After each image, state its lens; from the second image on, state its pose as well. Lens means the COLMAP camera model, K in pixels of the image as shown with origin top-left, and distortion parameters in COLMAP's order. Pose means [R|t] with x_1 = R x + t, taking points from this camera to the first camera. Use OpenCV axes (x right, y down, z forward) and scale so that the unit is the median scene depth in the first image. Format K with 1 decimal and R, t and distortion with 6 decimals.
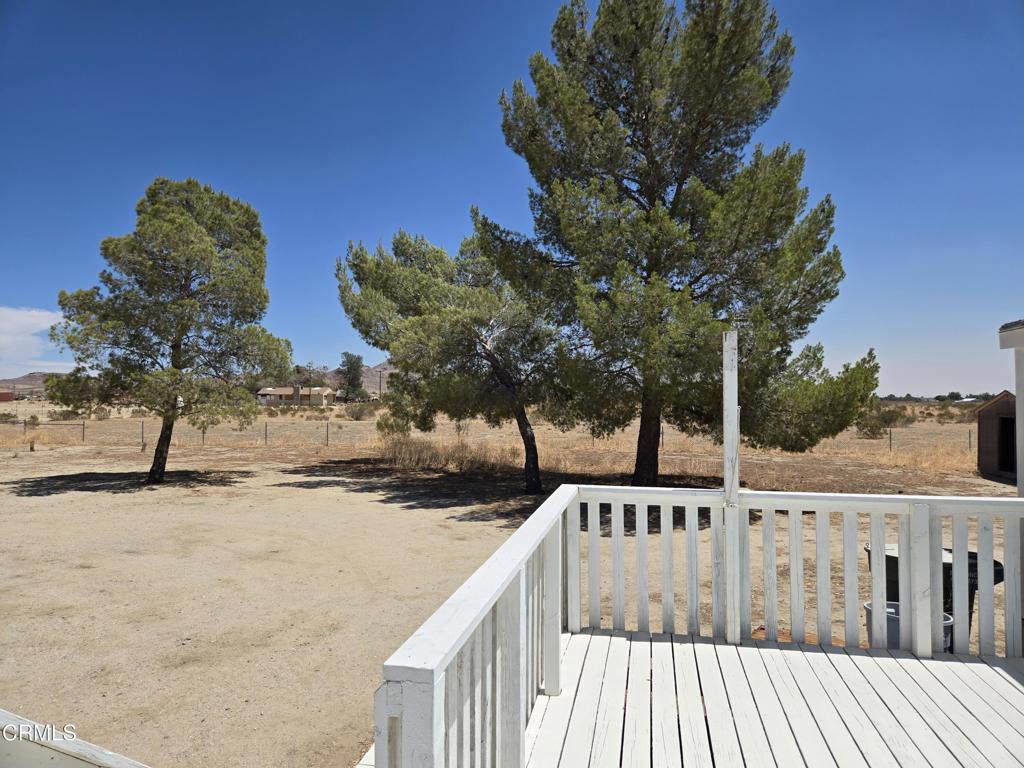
lens RADIAL K [[686.6, 0, 507.8], [0, 686.6, 387.1], [0, 0, 1]] dist [0.063395, -0.051866]
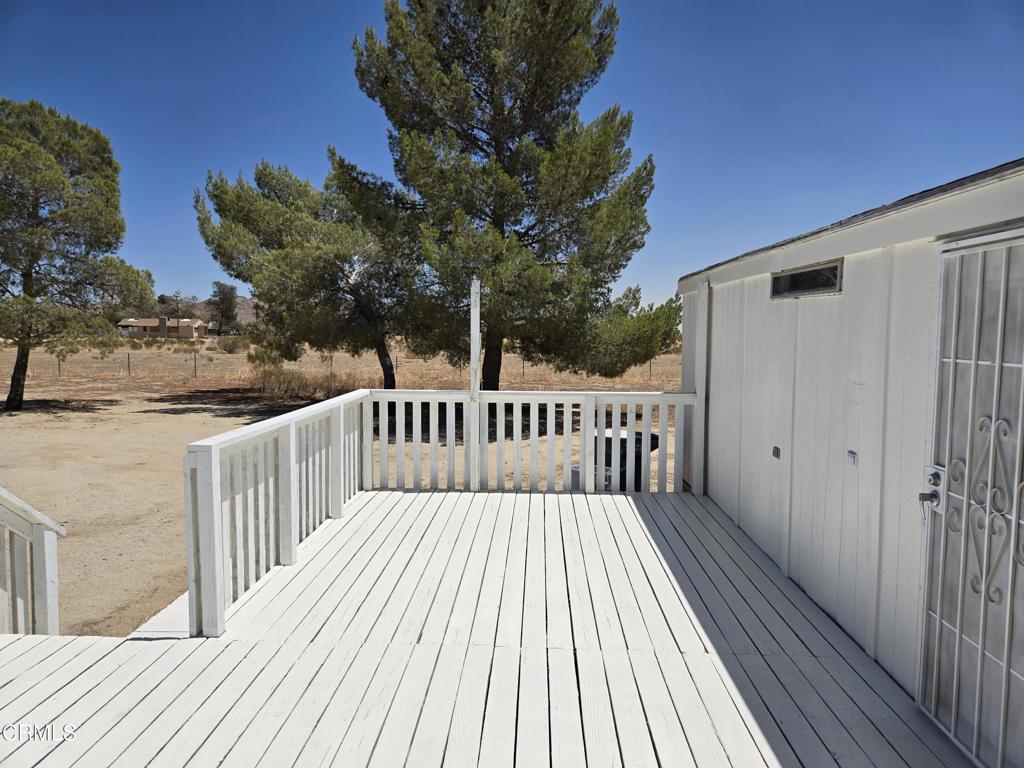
lens RADIAL K [[681.4, 0, 516.0], [0, 681.4, 398.5], [0, 0, 1]] dist [0.046086, -0.051770]
pose [[0.984685, -0.007954, 0.174159, 0.041298], [-0.011418, 0.993872, 0.109949, 0.001914], [-0.173966, -0.110254, 0.978560, -0.111056]]
